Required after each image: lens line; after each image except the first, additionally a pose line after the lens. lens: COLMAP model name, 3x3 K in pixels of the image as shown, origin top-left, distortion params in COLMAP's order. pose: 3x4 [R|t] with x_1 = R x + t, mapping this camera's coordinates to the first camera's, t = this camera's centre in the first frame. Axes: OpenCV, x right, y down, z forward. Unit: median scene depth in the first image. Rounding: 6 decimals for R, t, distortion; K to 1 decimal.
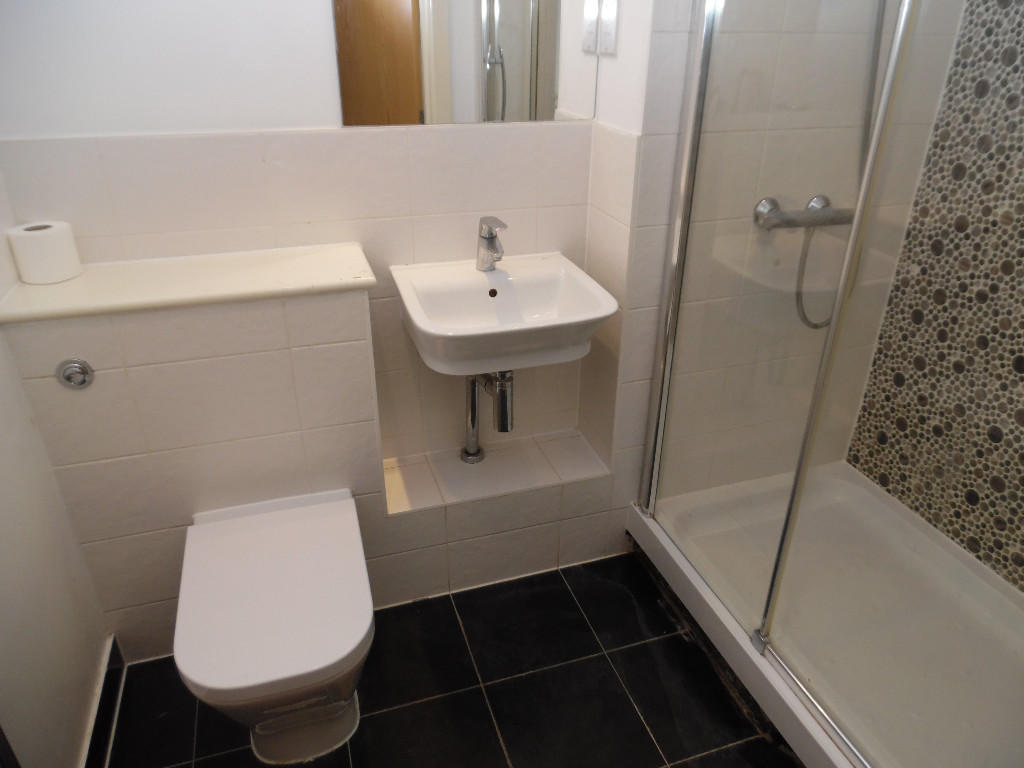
lens RADIAL K [[720.1, 0, 512.0], [0, 720.1, 384.0], [0, 0, 1]] dist [-0.008483, 0.001002]
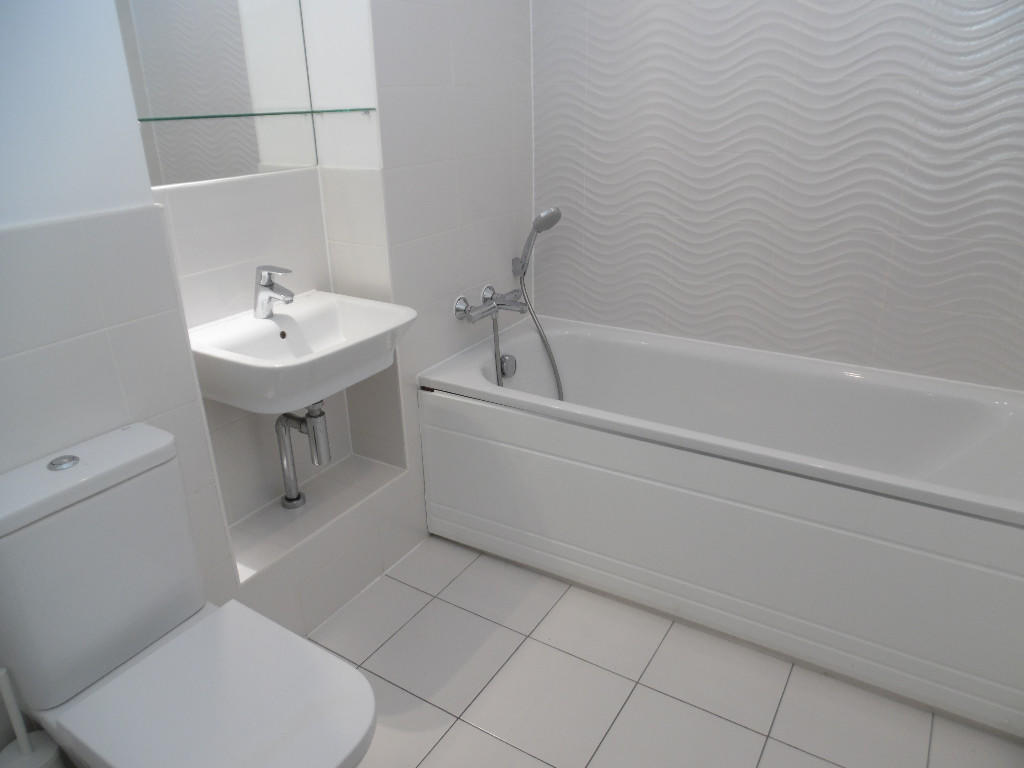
lens RADIAL K [[720.1, 0, 512.0], [0, 720.1, 384.0], [0, 0, 1]] dist [-0.008483, 0.001002]
pose [[0.766912, -0.282757, 0.576103, -0.385768], [0.323964, 0.945501, 0.032797, 0.011661], [-0.553979, 0.161484, 0.816719, -0.014118]]
